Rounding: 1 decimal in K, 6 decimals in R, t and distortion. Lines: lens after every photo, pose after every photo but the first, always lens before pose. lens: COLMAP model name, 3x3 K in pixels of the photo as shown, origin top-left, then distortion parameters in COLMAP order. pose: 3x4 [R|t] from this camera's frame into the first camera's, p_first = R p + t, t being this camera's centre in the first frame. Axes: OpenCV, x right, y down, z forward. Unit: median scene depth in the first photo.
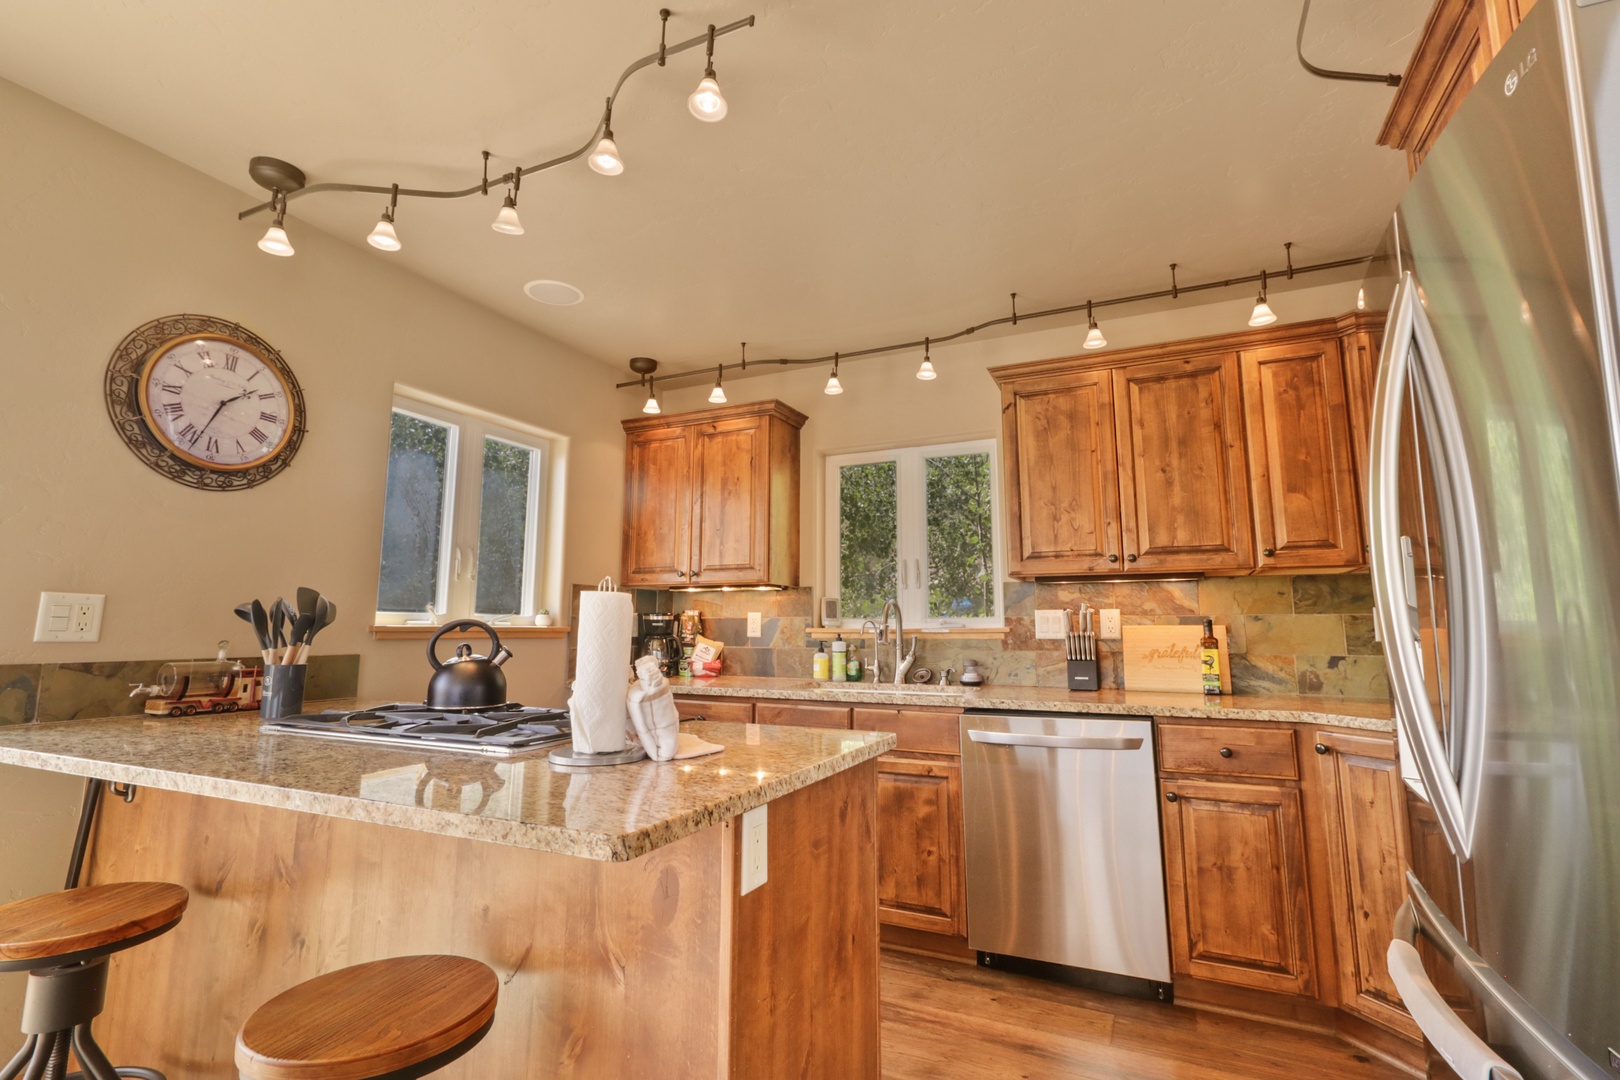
lens RADIAL K [[754.5, 0, 806.7], [0, 754.5, 524.4], [0, 0, 1]] dist [0.000772, -0.000036]
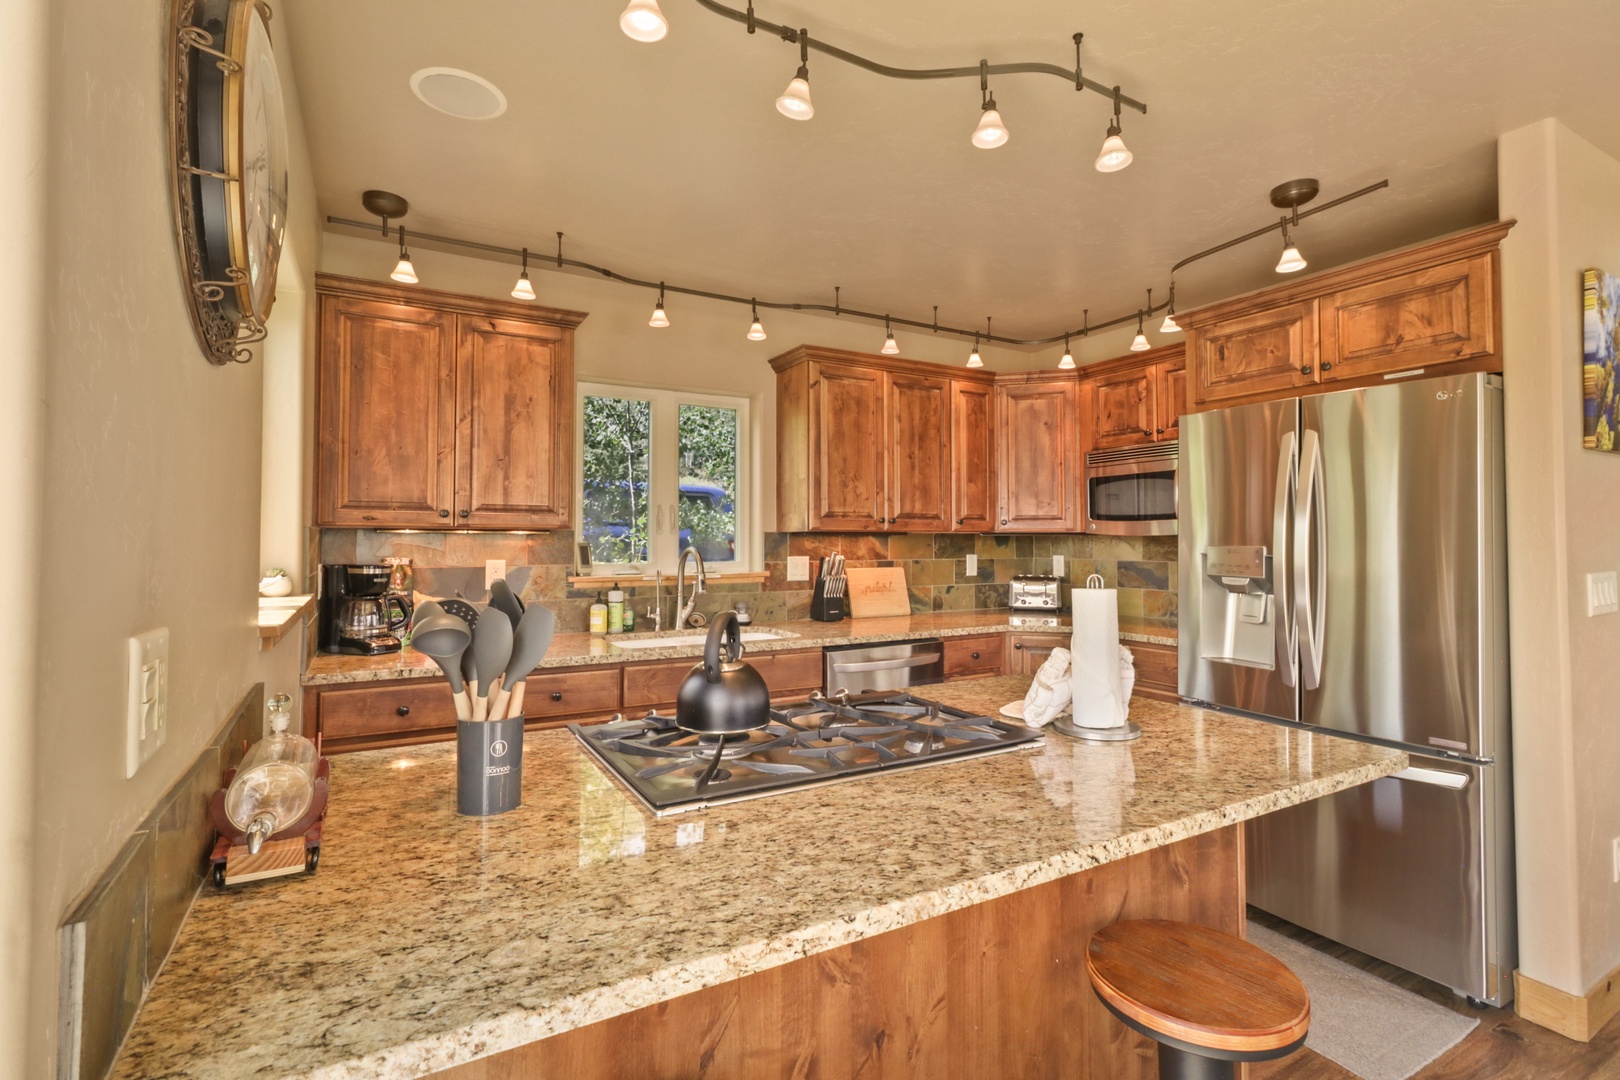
lens RADIAL K [[752.3, 0, 800.9], [0, 752.3, 523.3], [0, 0, 1]] dist [0.000717, -0.014564]
pose [[0.580543, 0.016105, 0.814070, -0.648518], [-0.113739, 0.991606, 0.061494, -0.012506], [-0.806246, -0.128291, 0.577502, 0.319731]]
